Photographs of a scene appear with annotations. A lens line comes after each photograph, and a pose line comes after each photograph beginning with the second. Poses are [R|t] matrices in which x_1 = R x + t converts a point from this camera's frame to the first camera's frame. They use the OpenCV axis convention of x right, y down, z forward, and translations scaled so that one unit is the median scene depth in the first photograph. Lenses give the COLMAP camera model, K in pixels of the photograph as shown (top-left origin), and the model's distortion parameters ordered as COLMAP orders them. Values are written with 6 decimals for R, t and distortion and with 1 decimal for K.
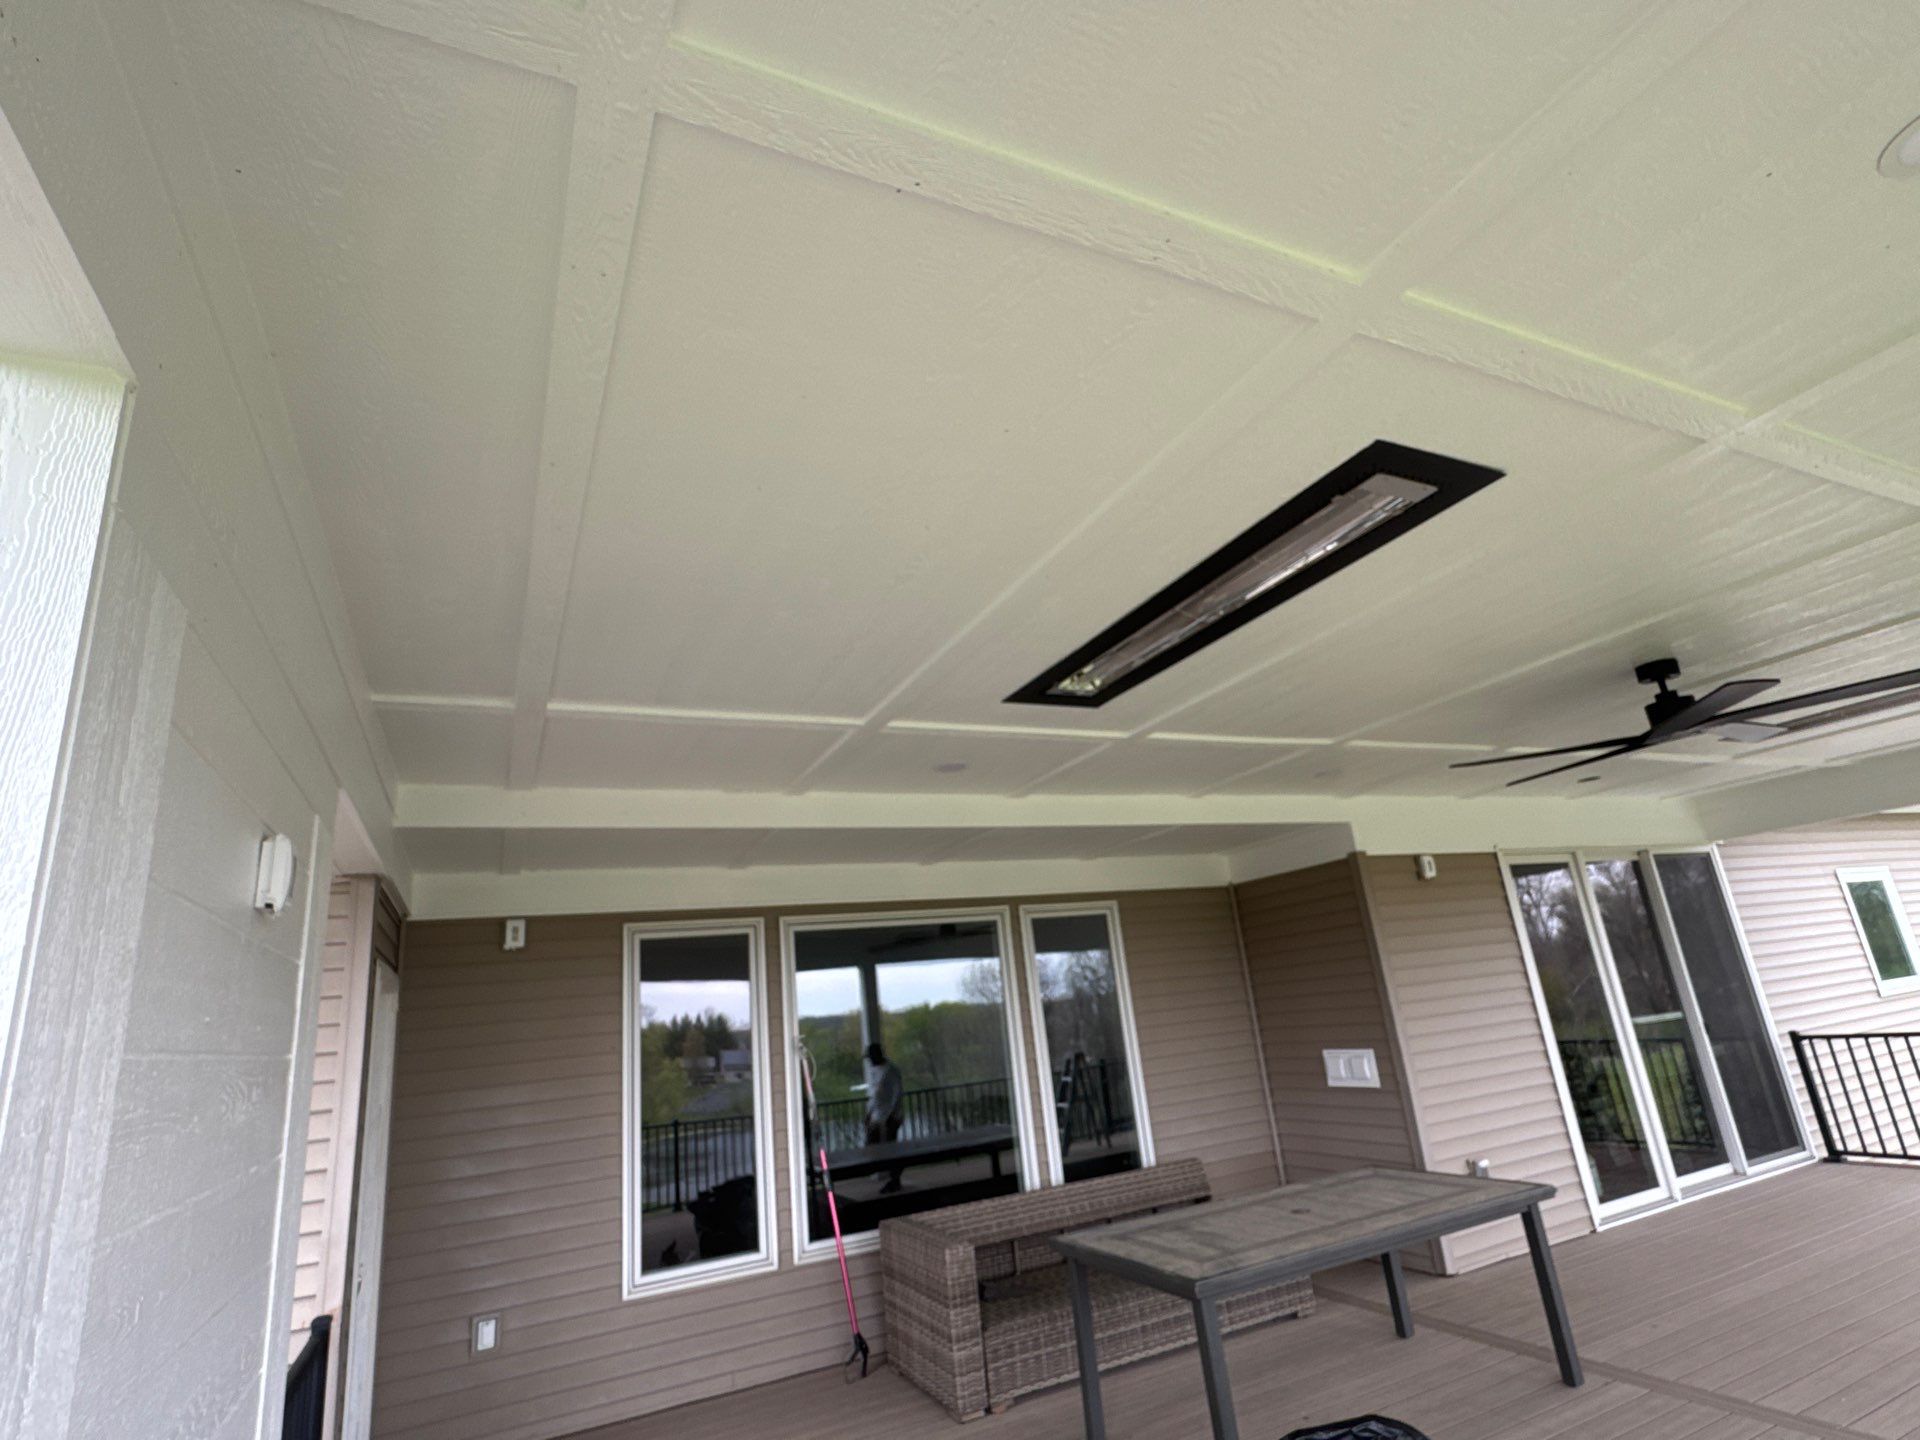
lens RADIAL K [[954.7, 0, 962.8], [0, 954.7, 724.7], [0, 0, 1]] dist [-0.000463, -0.000916]
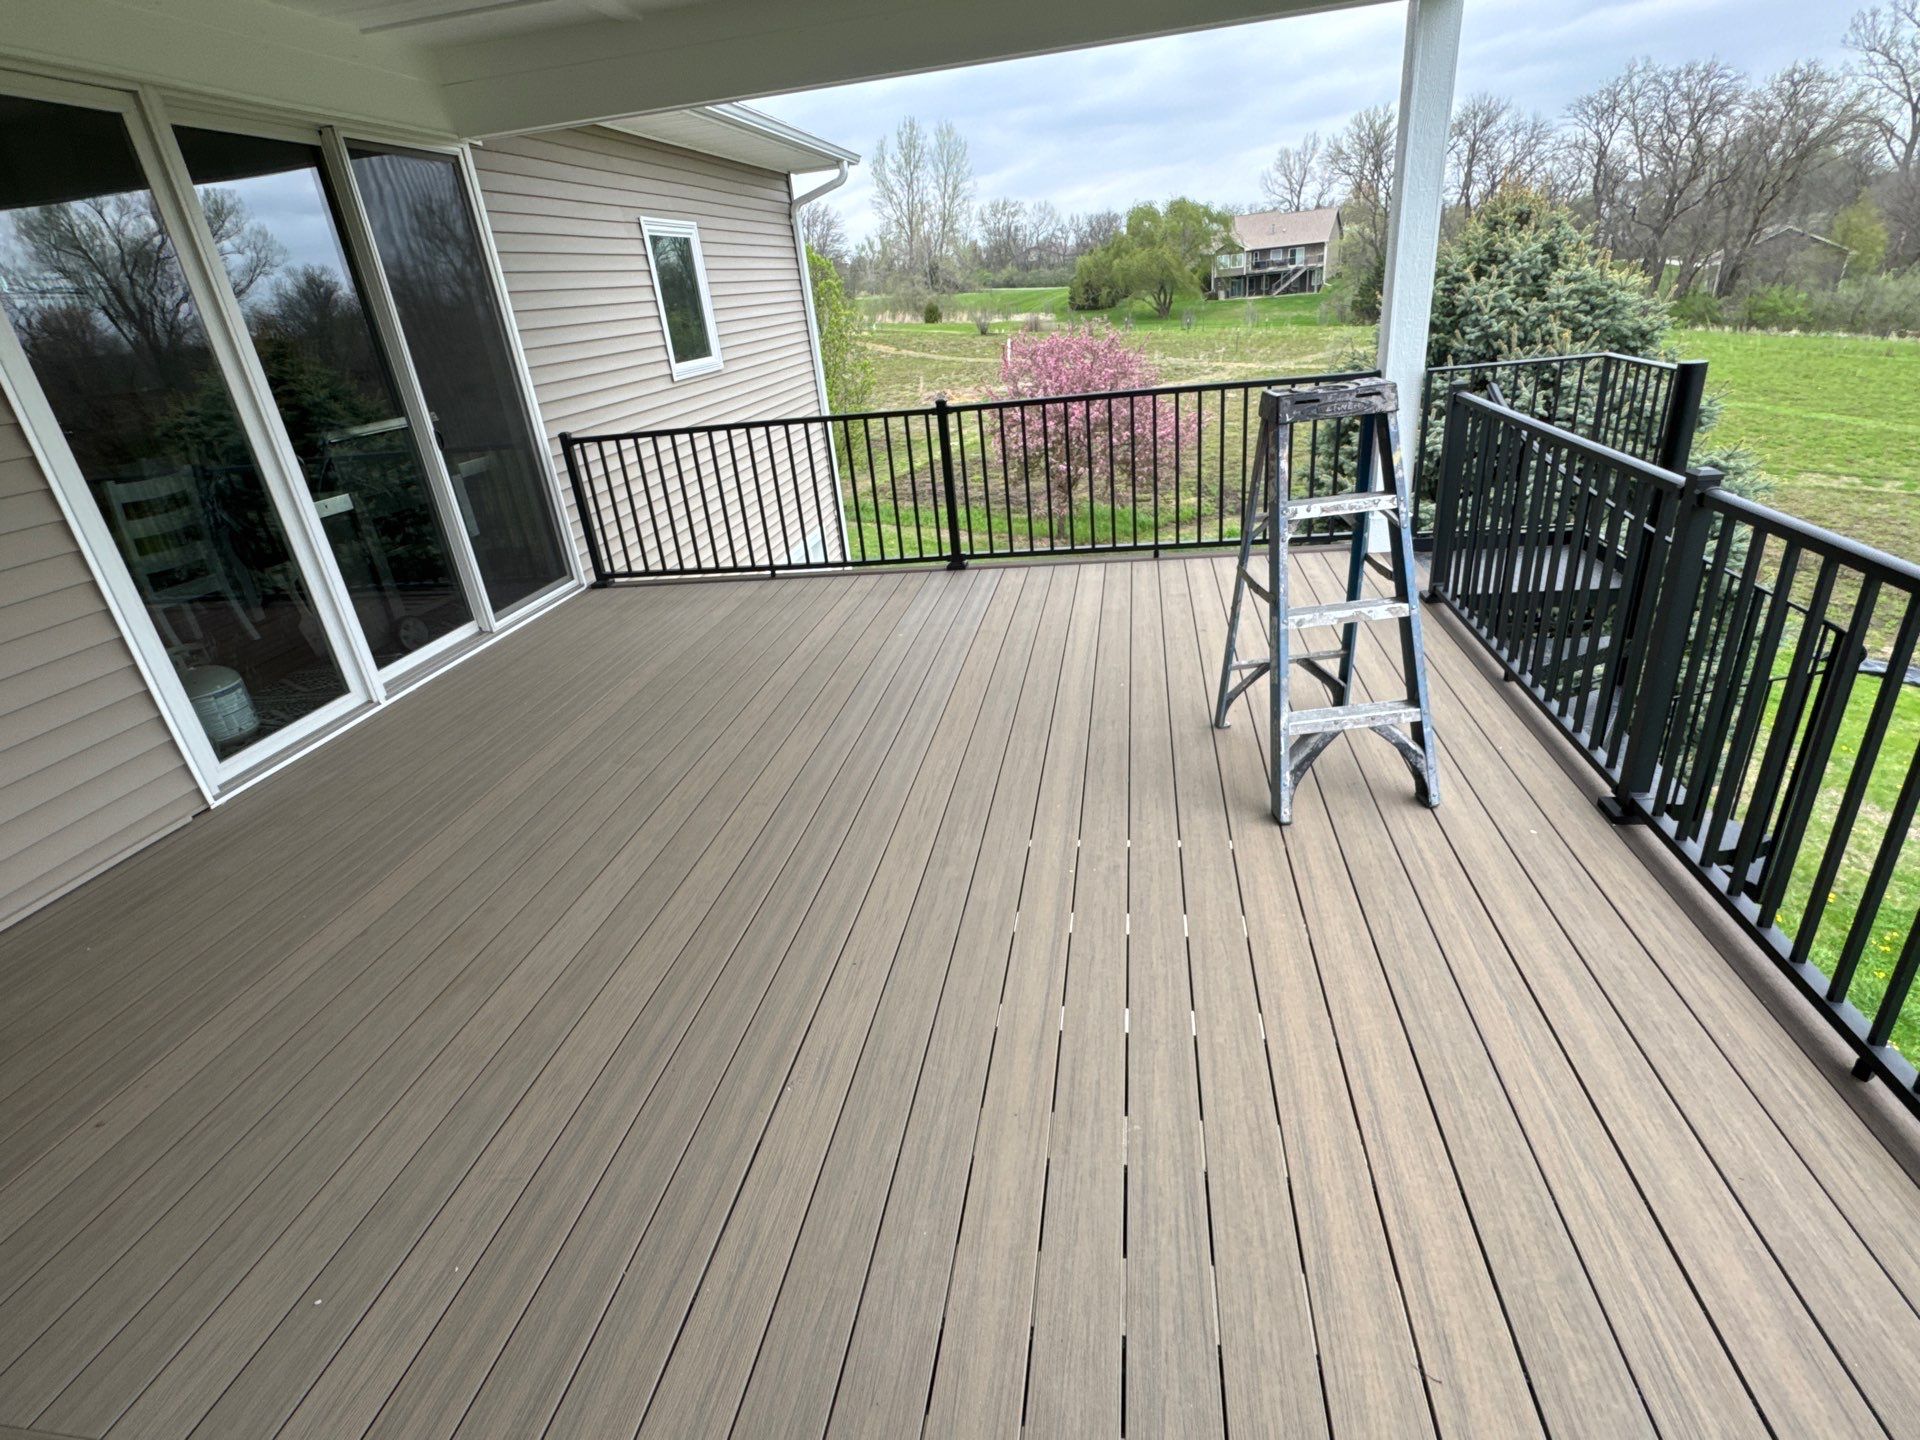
lens RADIAL K [[951.7, 0, 959.3], [0, 951.7, 725.3], [0, 0, 1]] dist [-0.002913, -0.000064]
pose [[0.574272, -0.303571, 0.760300, 0.462567], [-0.199284, 0.848935, 0.489484, 0.096568], [-0.794039, -0.432613, 0.427023, 0.370554]]
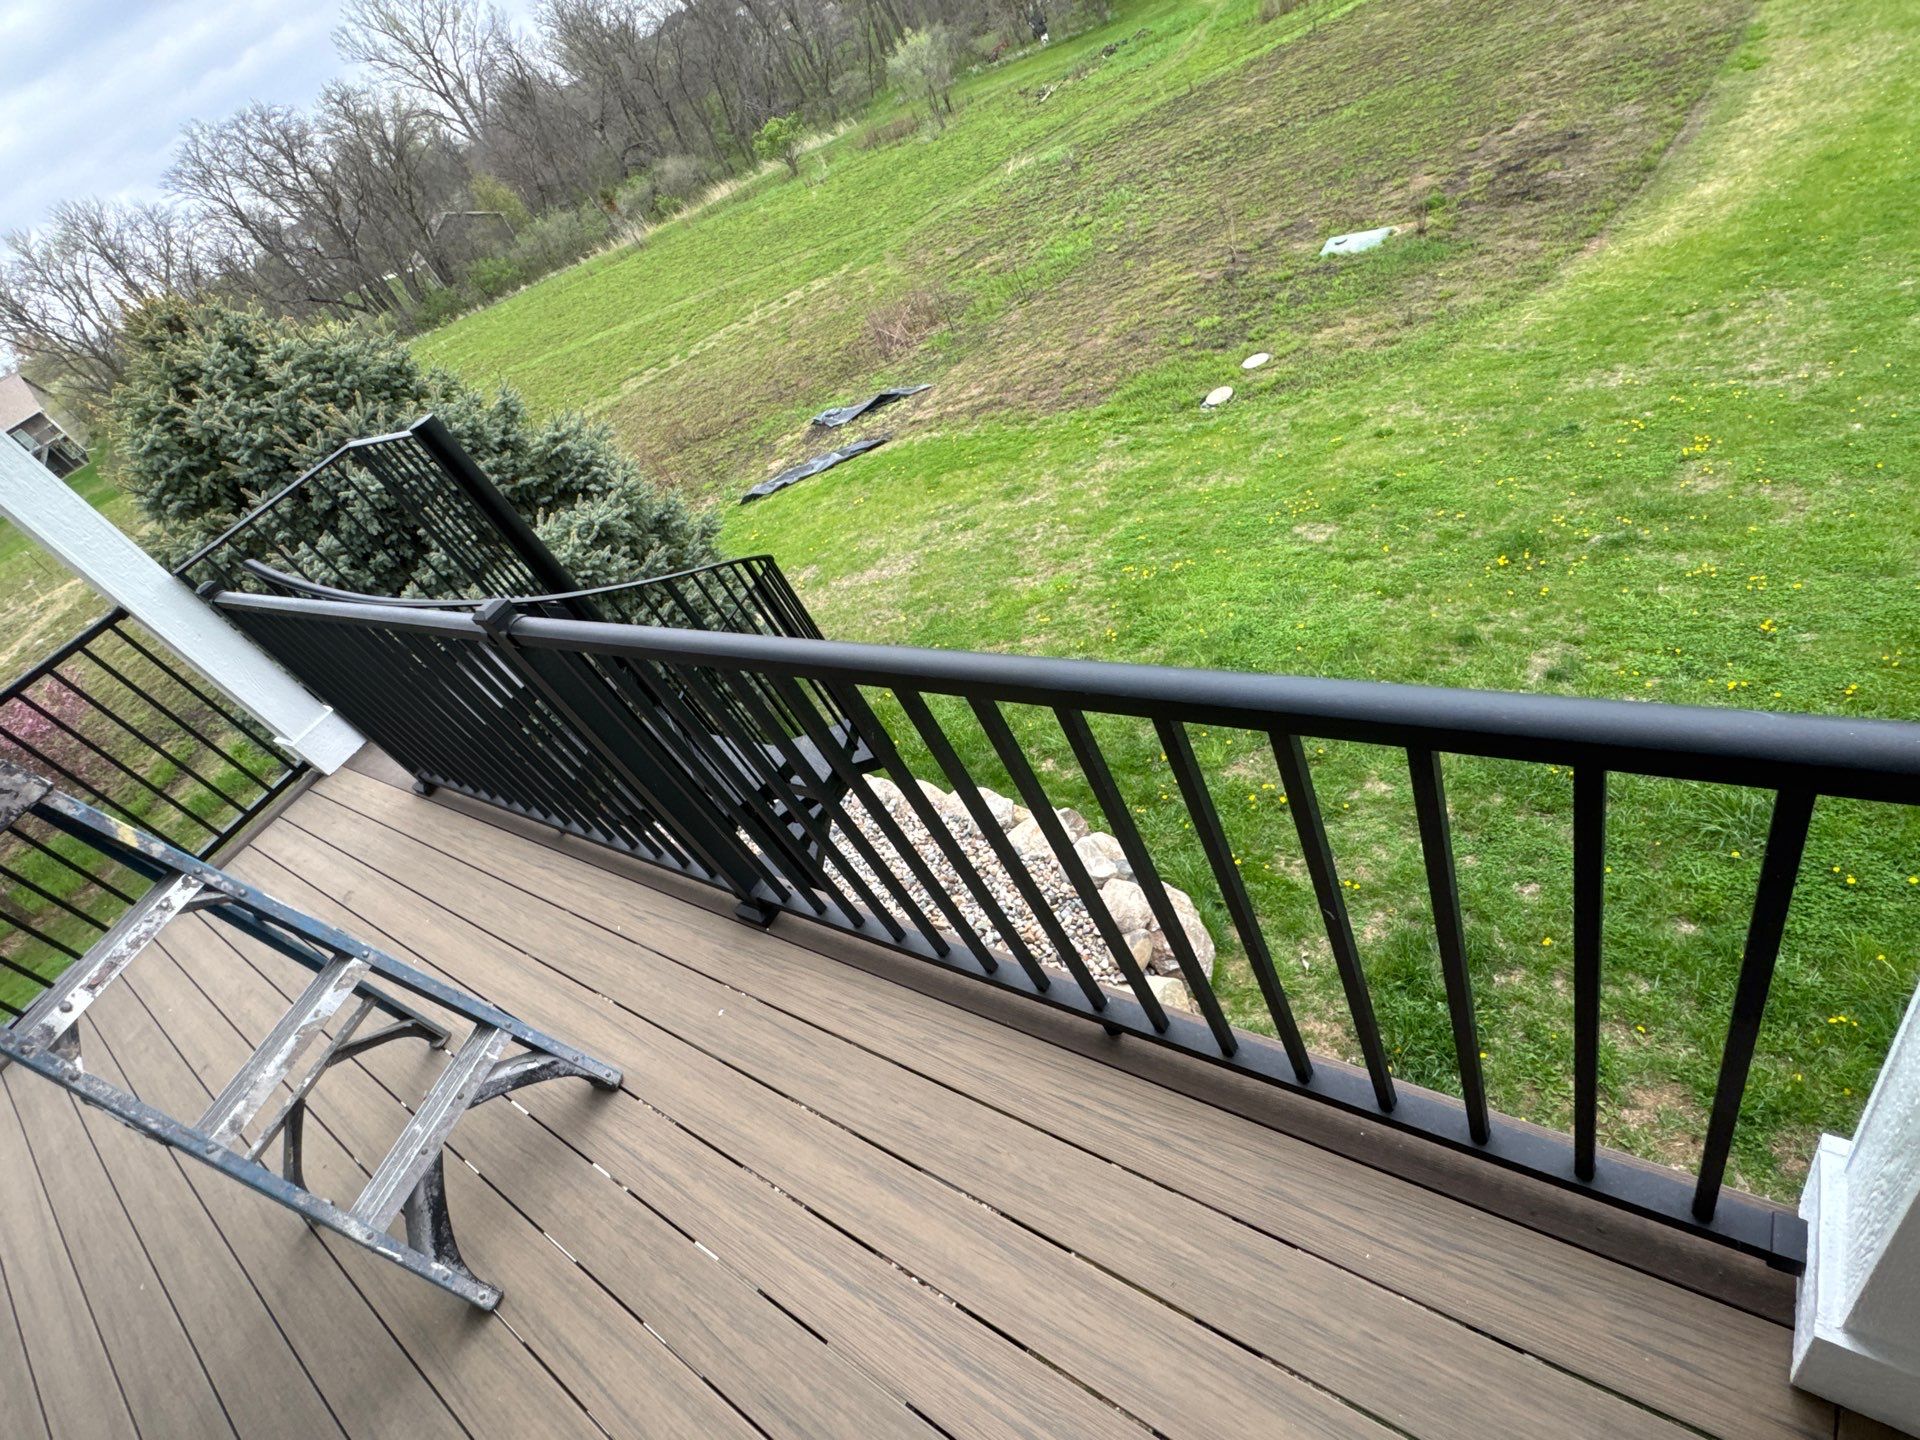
lens RADIAL K [[954.7, 0, 962.8], [0, 954.7, 724.7], [0, 0, 1]] dist [-0.000463, -0.000916]
pose [[-0.438024, -0.339399, 0.832432, 0.616800], [0.203932, 0.864334, 0.459715, 0.067667], [-0.875527, 0.371126, -0.309384, 0.322145]]
